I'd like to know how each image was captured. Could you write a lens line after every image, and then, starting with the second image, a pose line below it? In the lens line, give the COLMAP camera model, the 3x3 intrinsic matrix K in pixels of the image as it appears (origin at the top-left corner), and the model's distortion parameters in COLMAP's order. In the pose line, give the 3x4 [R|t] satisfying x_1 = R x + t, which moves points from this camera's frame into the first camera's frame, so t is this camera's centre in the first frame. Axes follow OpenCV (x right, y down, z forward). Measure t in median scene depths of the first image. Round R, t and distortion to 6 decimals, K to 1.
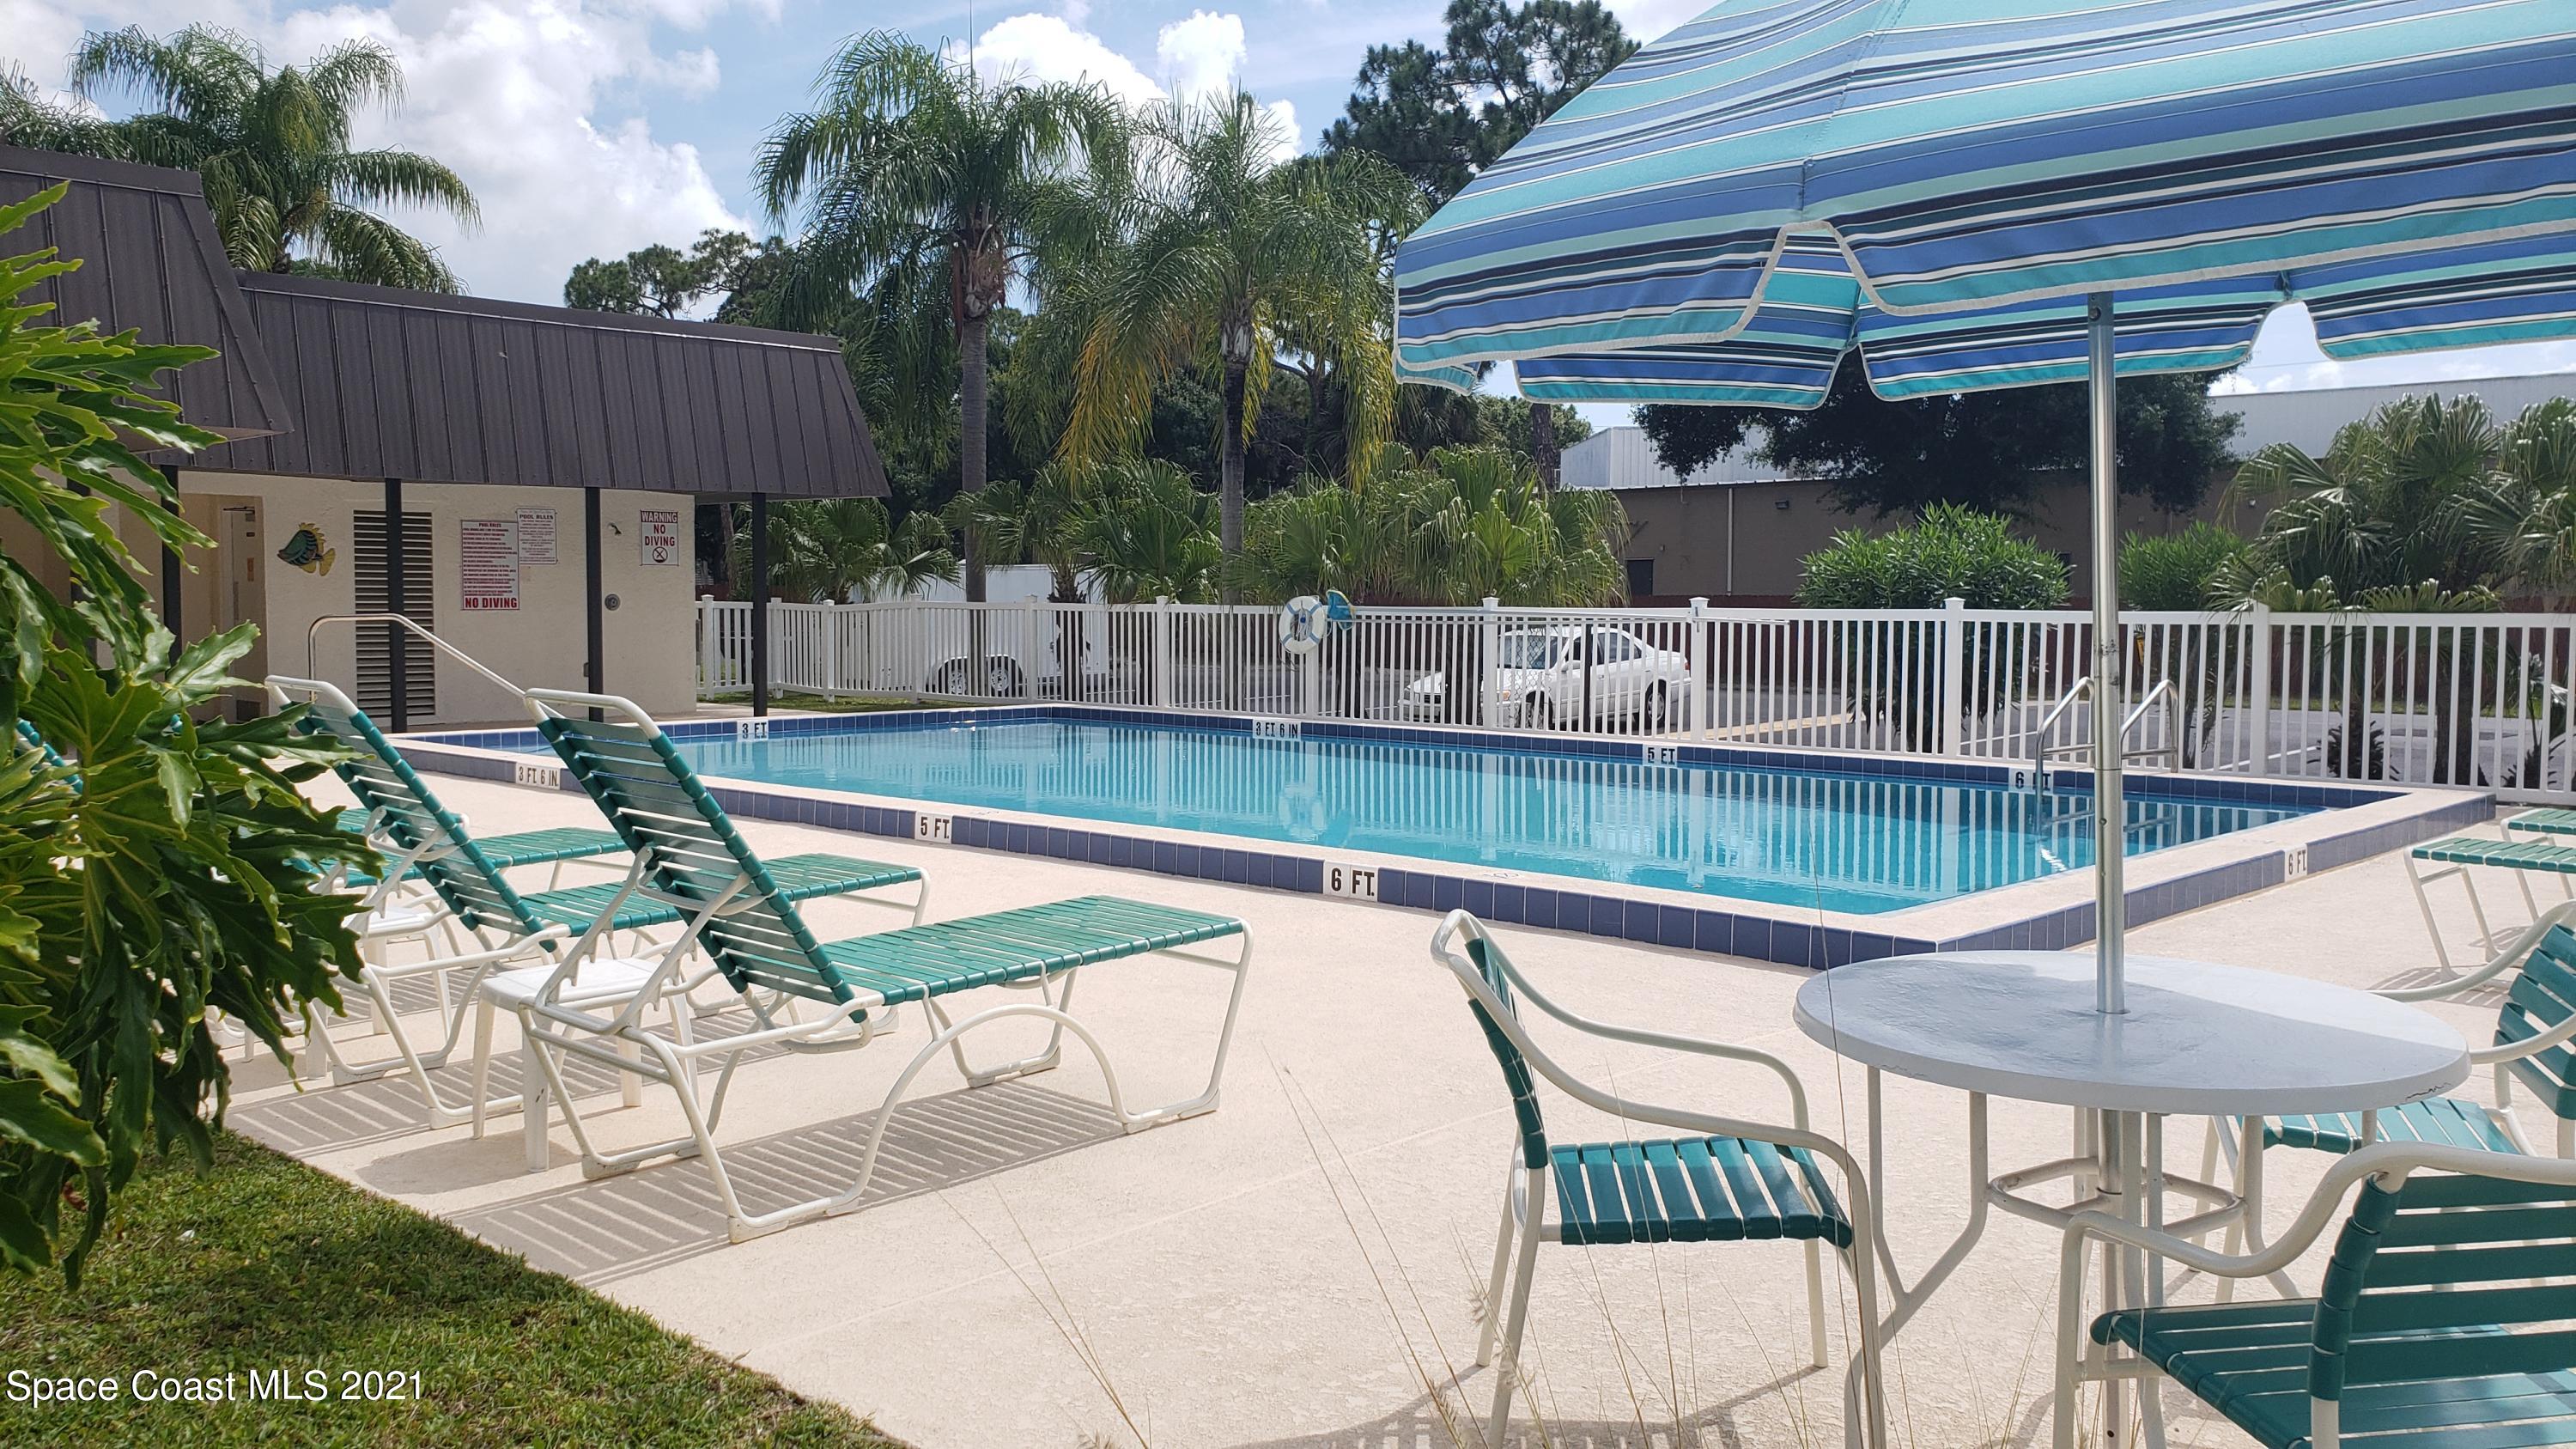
lens RADIAL K [[2047.8, 0, 1288.7], [0, 2047.8, 722.7], [0, 0, 1]] dist [0.077947, -0.044552]
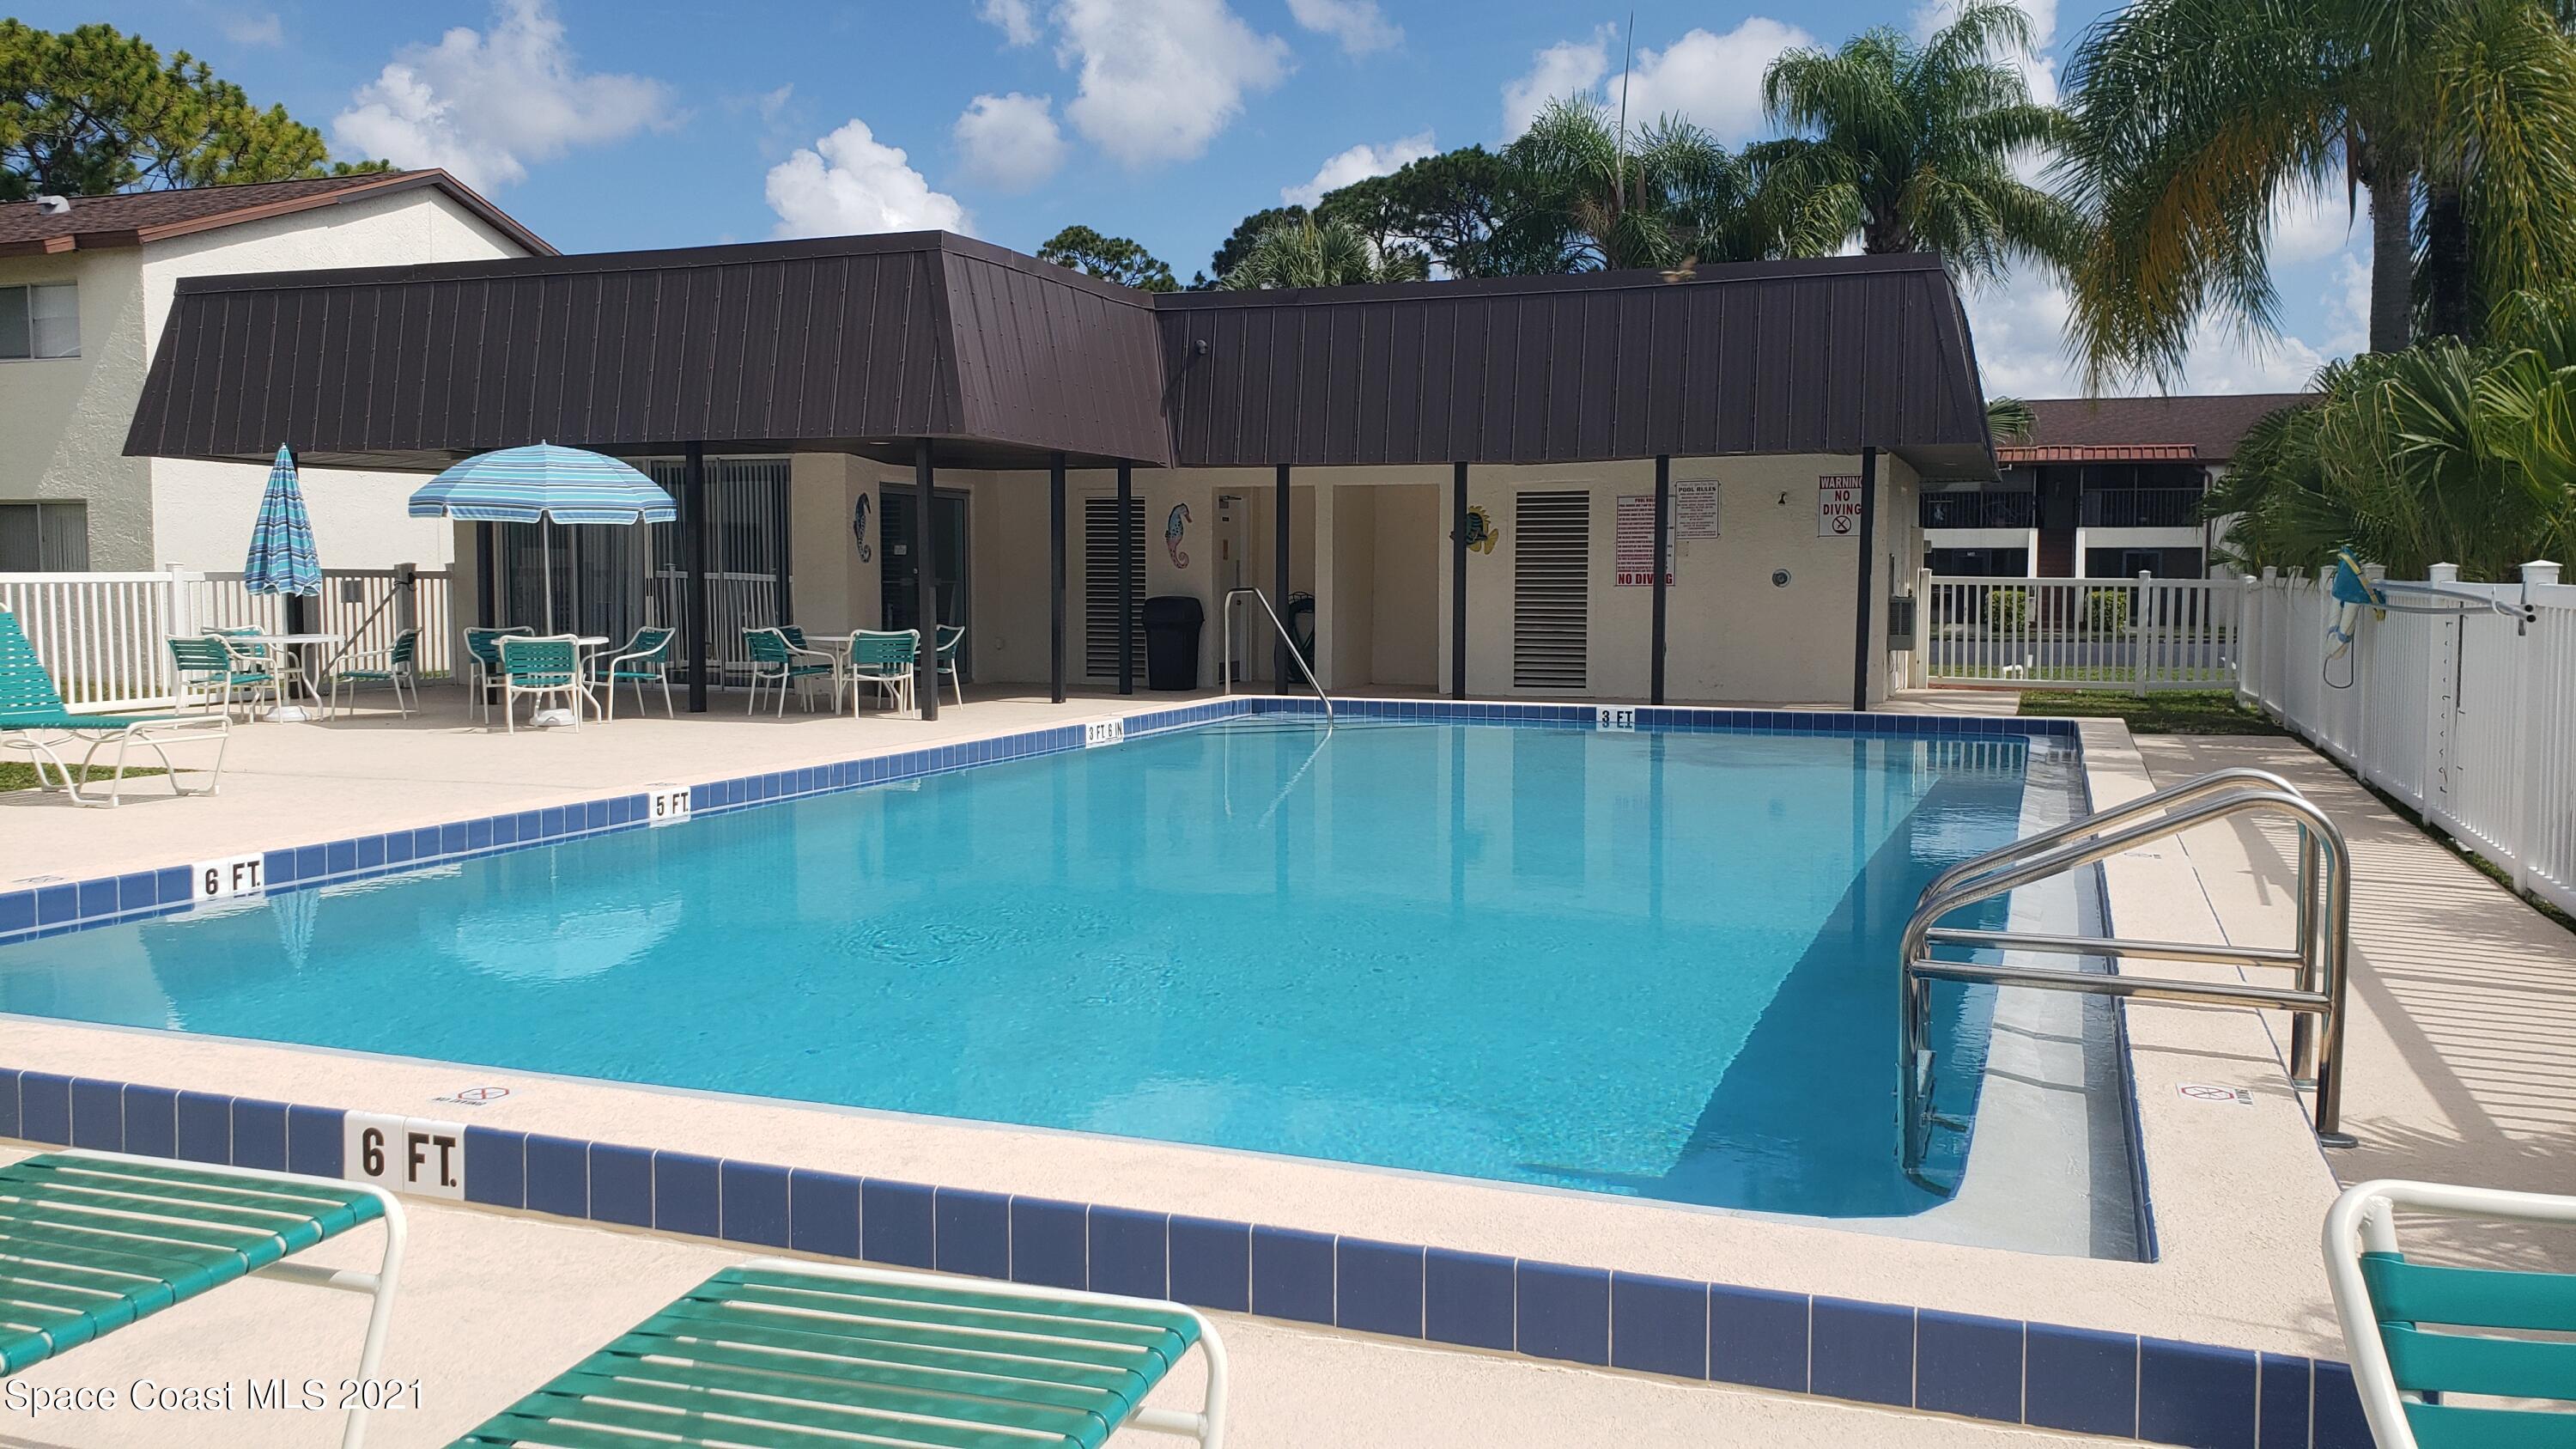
lens RADIAL K [[2047.8, 0, 1287.8], [0, 2047.8, 720.5], [0, 0, 1]] dist [0.077947, -0.044552]
pose [[0.384165, 0.065341, -0.920949, 0.437113], [-0.060660, 0.997124, 0.045442, -0.023289], [0.921270, 0.038408, 0.387024, 0.437156]]
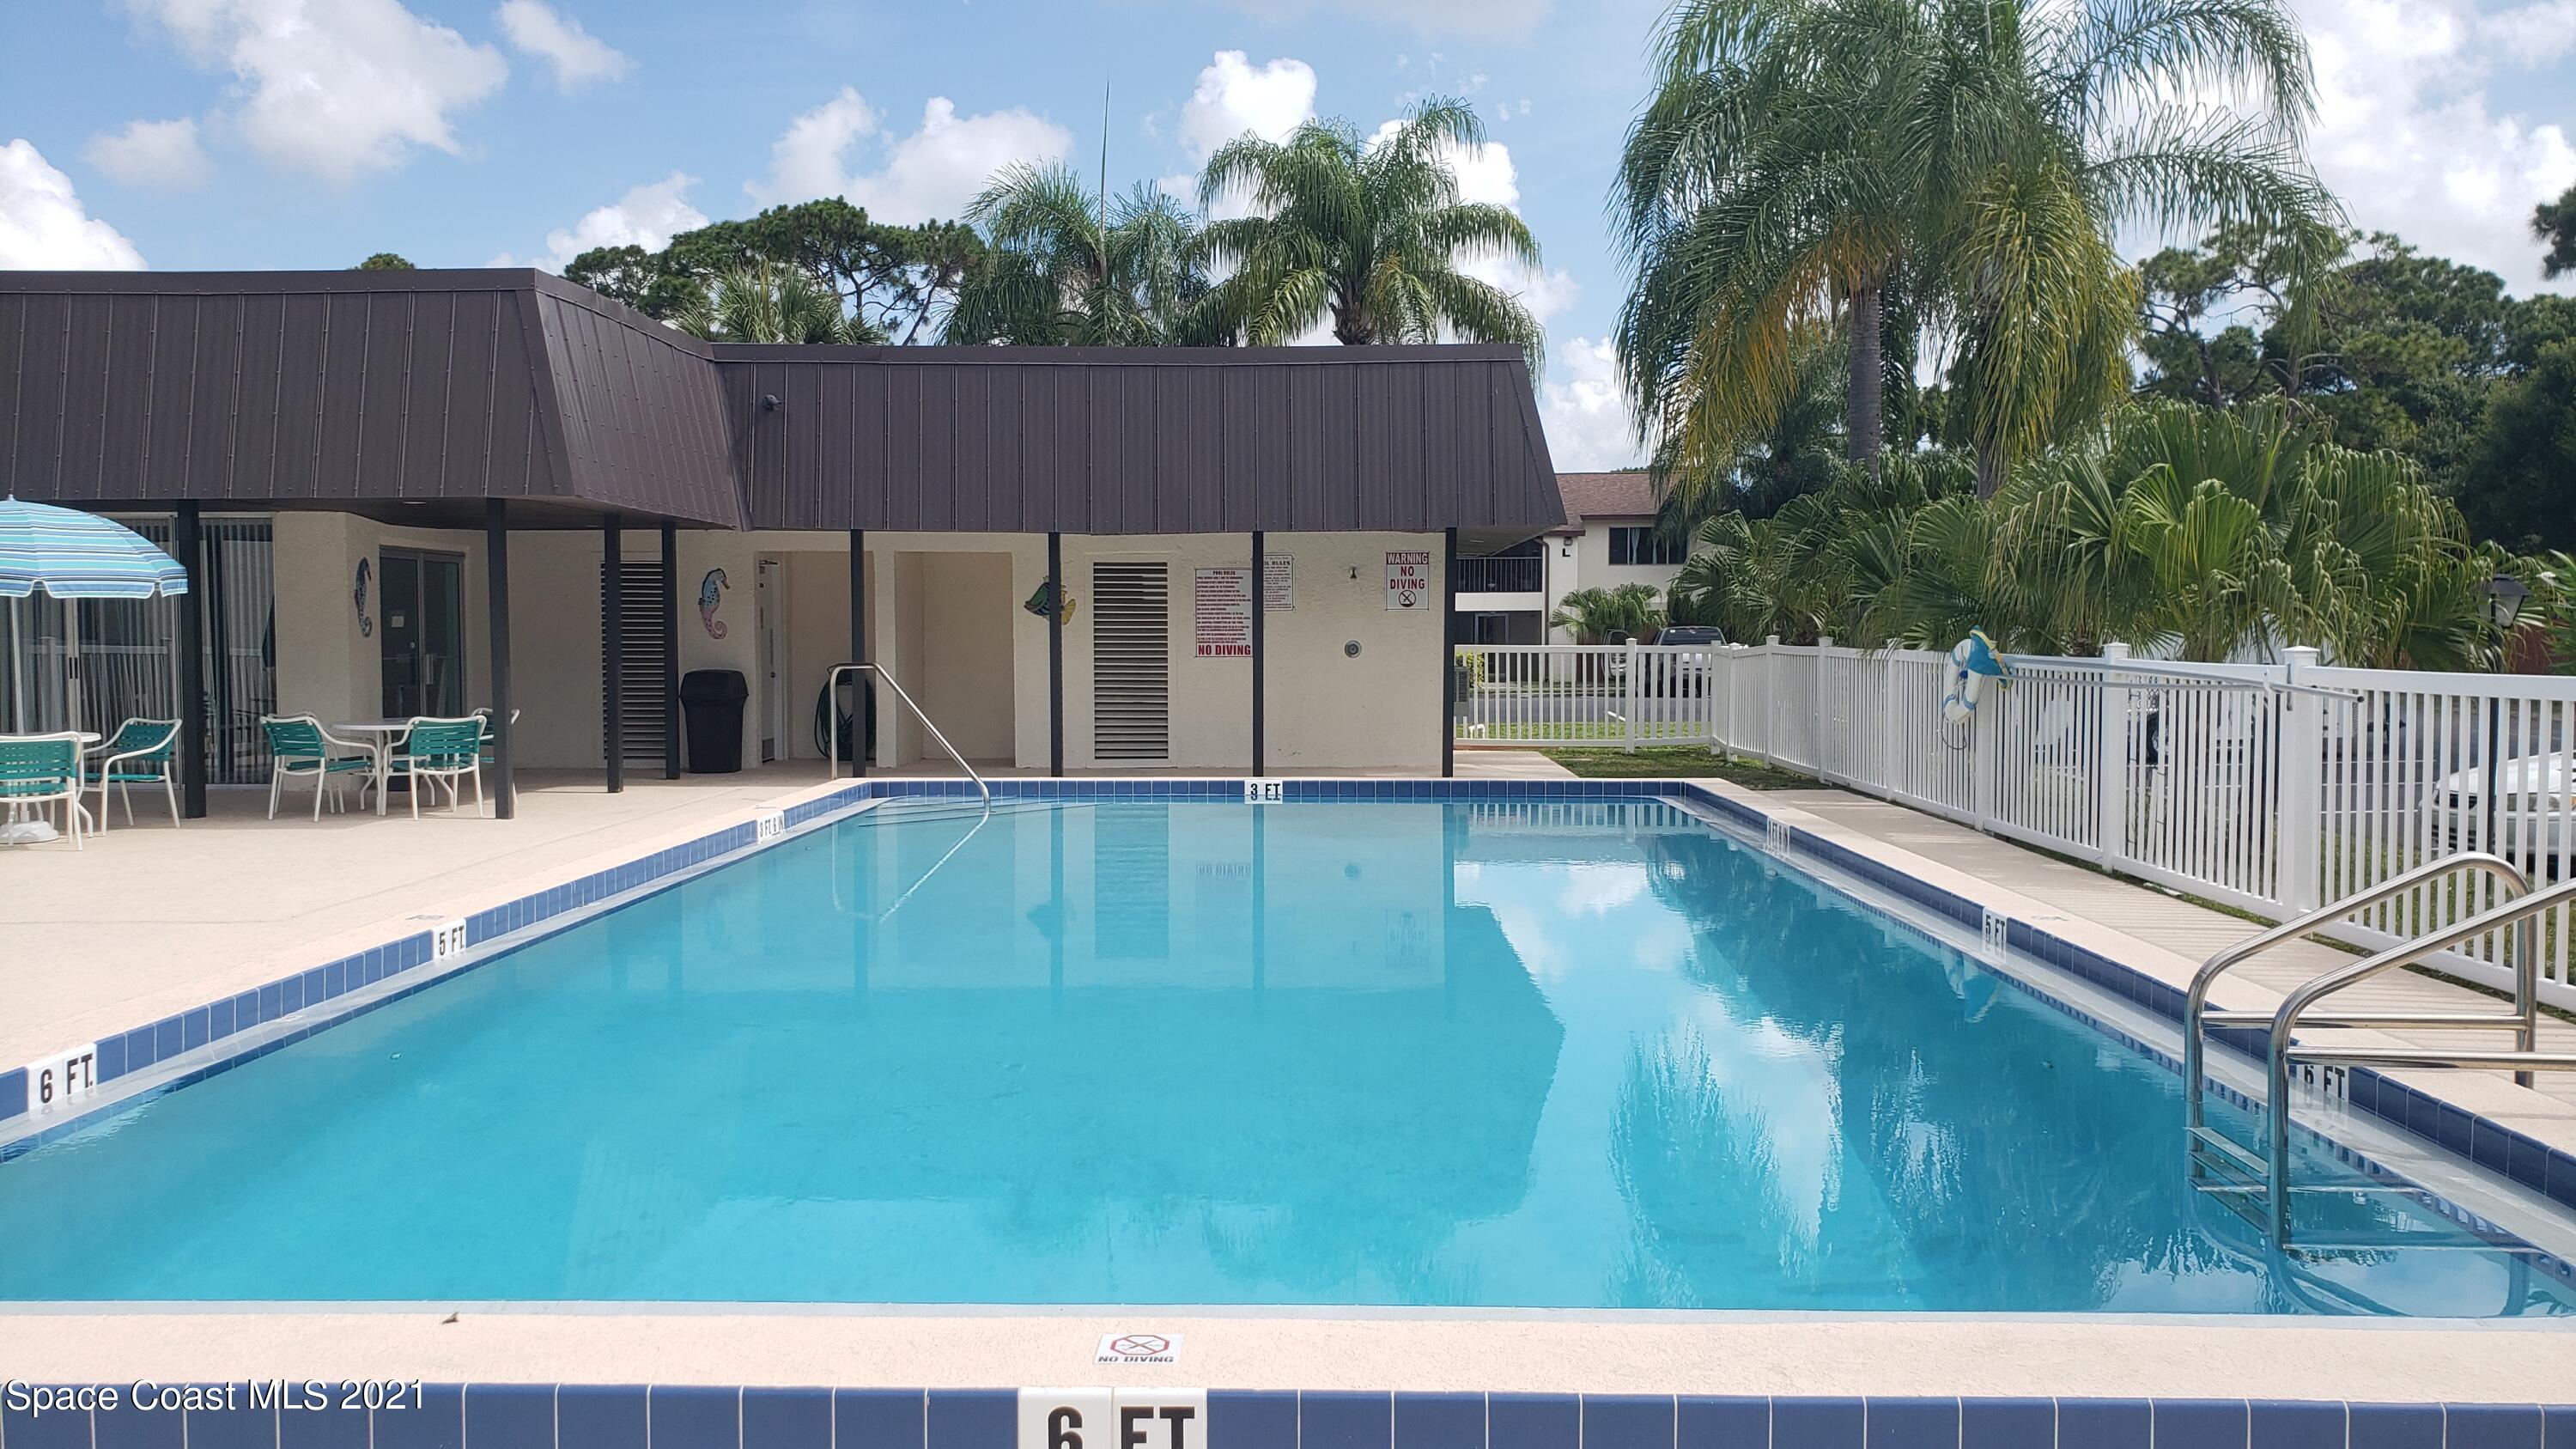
lens RADIAL K [[2047.8, 0, 1284.9], [0, 2047.8, 727.1], [0, 0, 1]] dist [0.077947, -0.044552]
pose [[0.670230, 0.031957, -0.741465, 0.350502], [-0.043750, 0.999036, 0.003512, -0.023859], [0.740863, 0.030085, 0.670982, 0.338346]]
